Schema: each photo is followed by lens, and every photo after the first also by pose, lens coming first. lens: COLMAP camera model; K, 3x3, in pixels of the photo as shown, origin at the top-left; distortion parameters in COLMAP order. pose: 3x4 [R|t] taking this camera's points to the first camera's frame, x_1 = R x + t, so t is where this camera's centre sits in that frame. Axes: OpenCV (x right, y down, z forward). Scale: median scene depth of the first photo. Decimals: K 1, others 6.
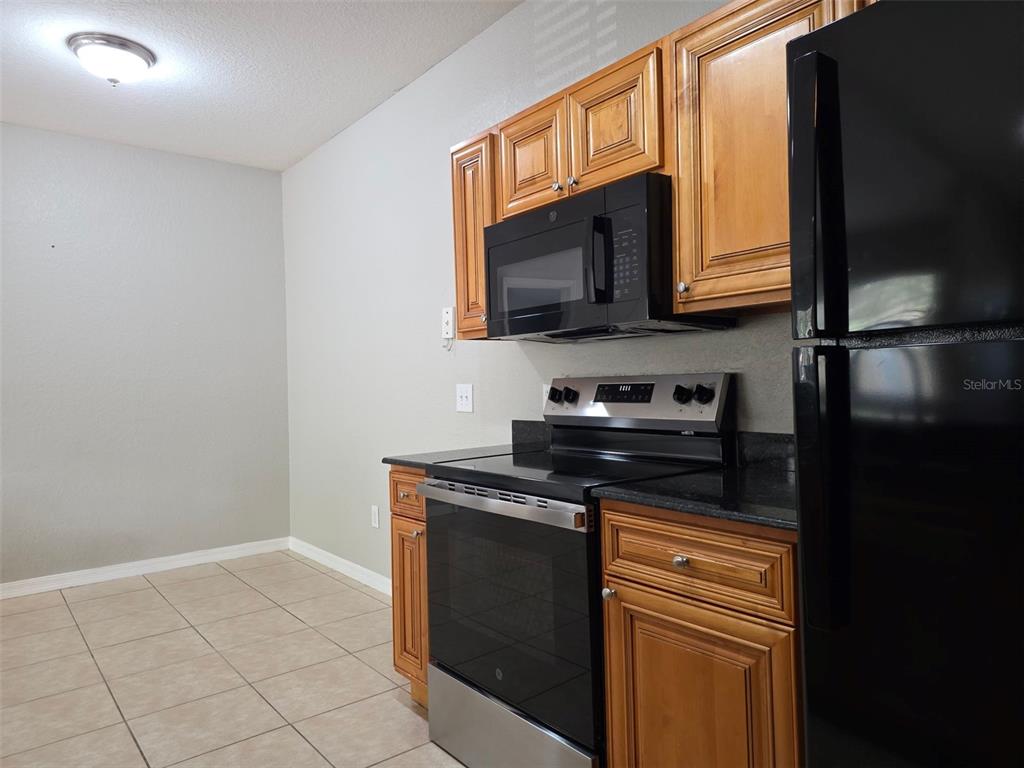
lens RADIAL K [[680.8, 0, 512.0], [0, 680.8, 384.0], [0, 0, 1]] dist [0.104930, -0.090725]
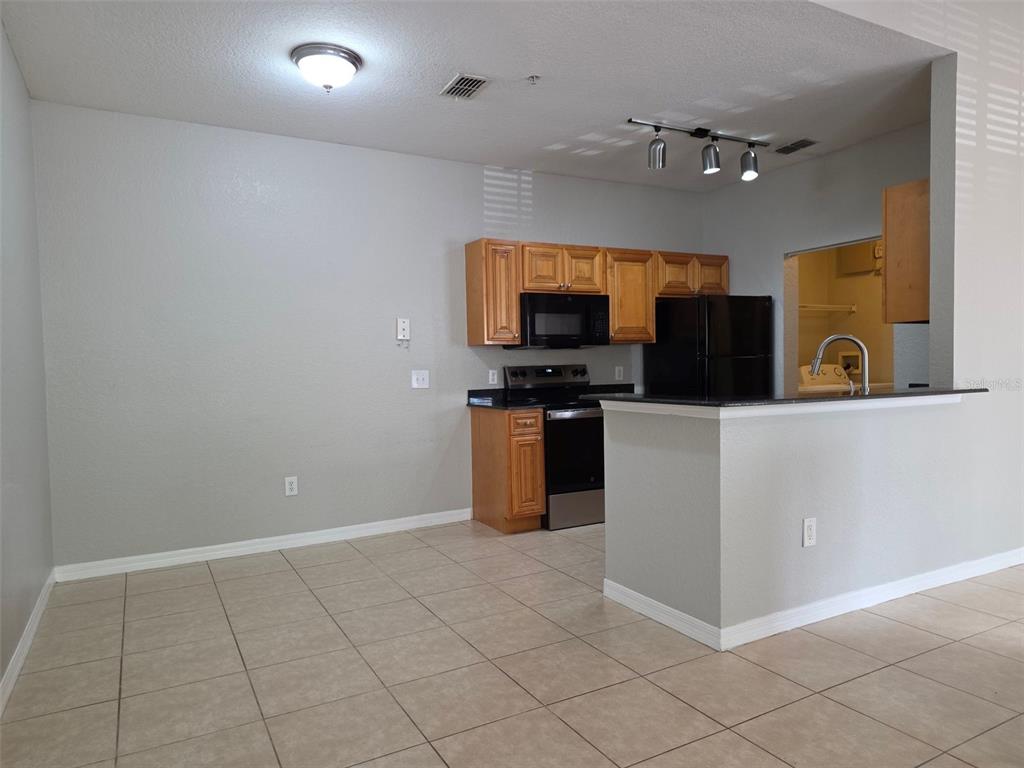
lens RADIAL K [[683.2, 0, 523.6], [0, 683.2, 391.1], [0, 0, 1]] dist [0.109435, -0.077345]
pose [[0.150680, -0.022053, 0.988337, -2.009830], [0.017385, 0.999656, 0.019655, 0.026831], [-0.988430, 0.014221, 0.151012, 0.678127]]
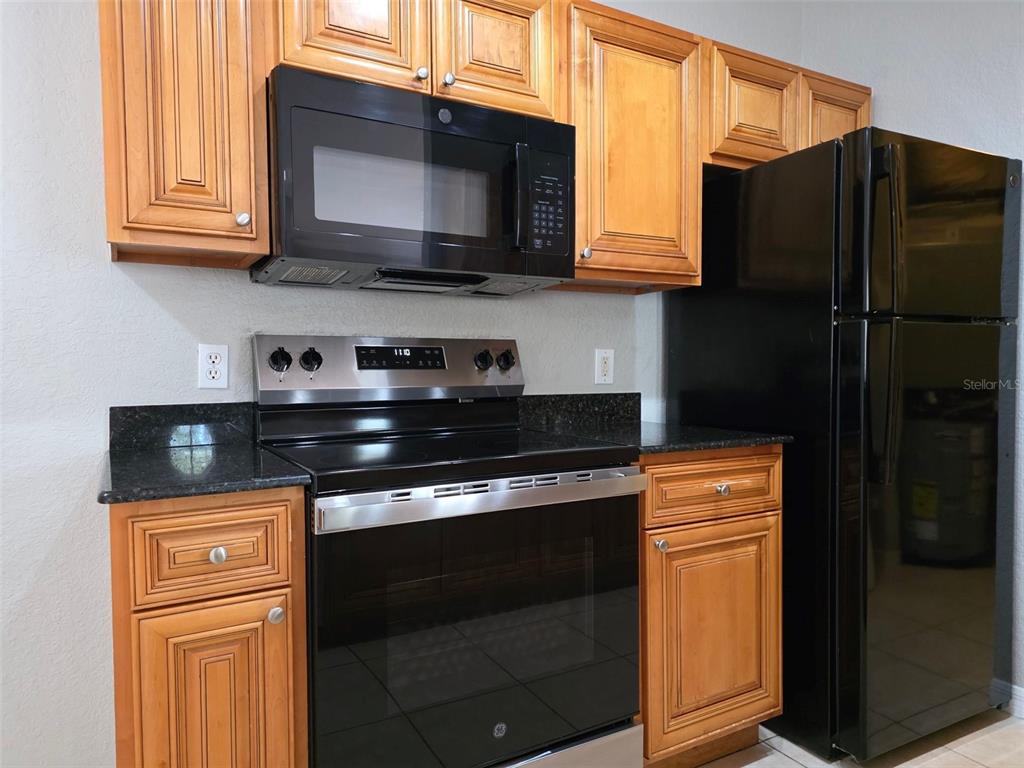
lens RADIAL K [[640.7, 0, 513.5], [0, 640.7, 403.0], [0, 0, 1]] dist [-0.005680, 0.024573]
pose [[0.159377, -0.036941, 0.986526, -0.531729], [0.002092, 0.999310, 0.037081, 0.035987], [-0.987216, -0.003846, 0.159344, 0.689617]]
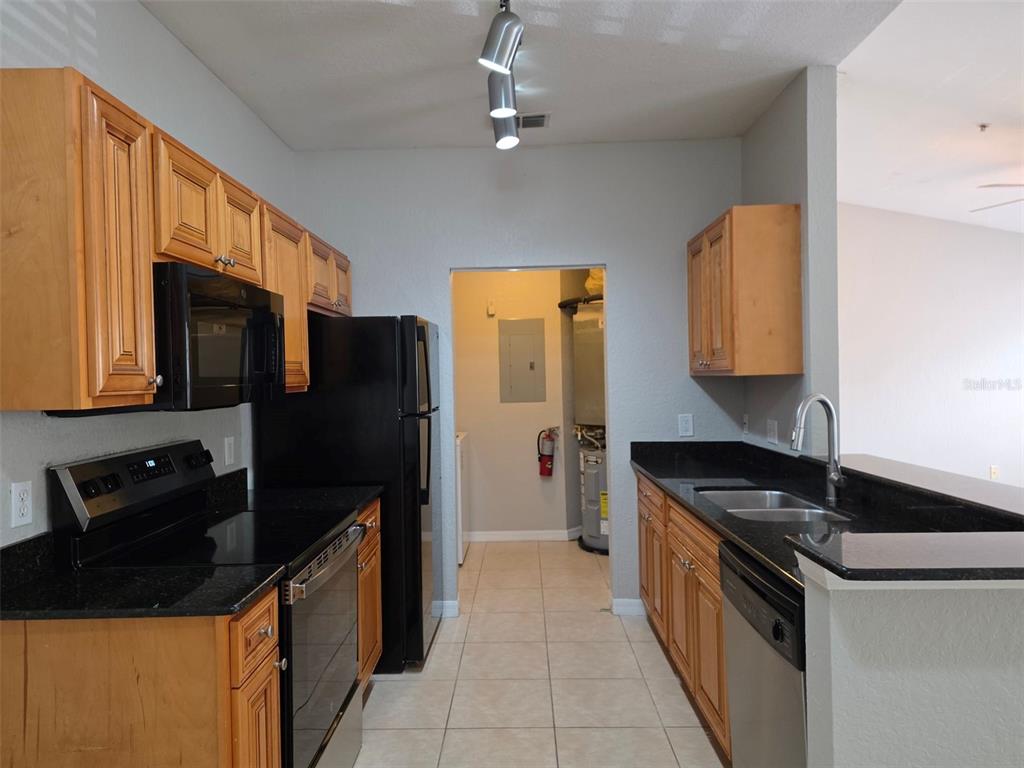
lens RADIAL K [[680.8, 0, 512.0], [0, 680.8, 384.0], [0, 0, 1]] dist [0.104930, -0.090725]
pose [[-0.780147, 0.028374, 0.624953, -0.774762], [0.036287, 0.999341, -0.000074, -0.079479], [-0.624543, 0.022620, -0.780663, 1.327158]]
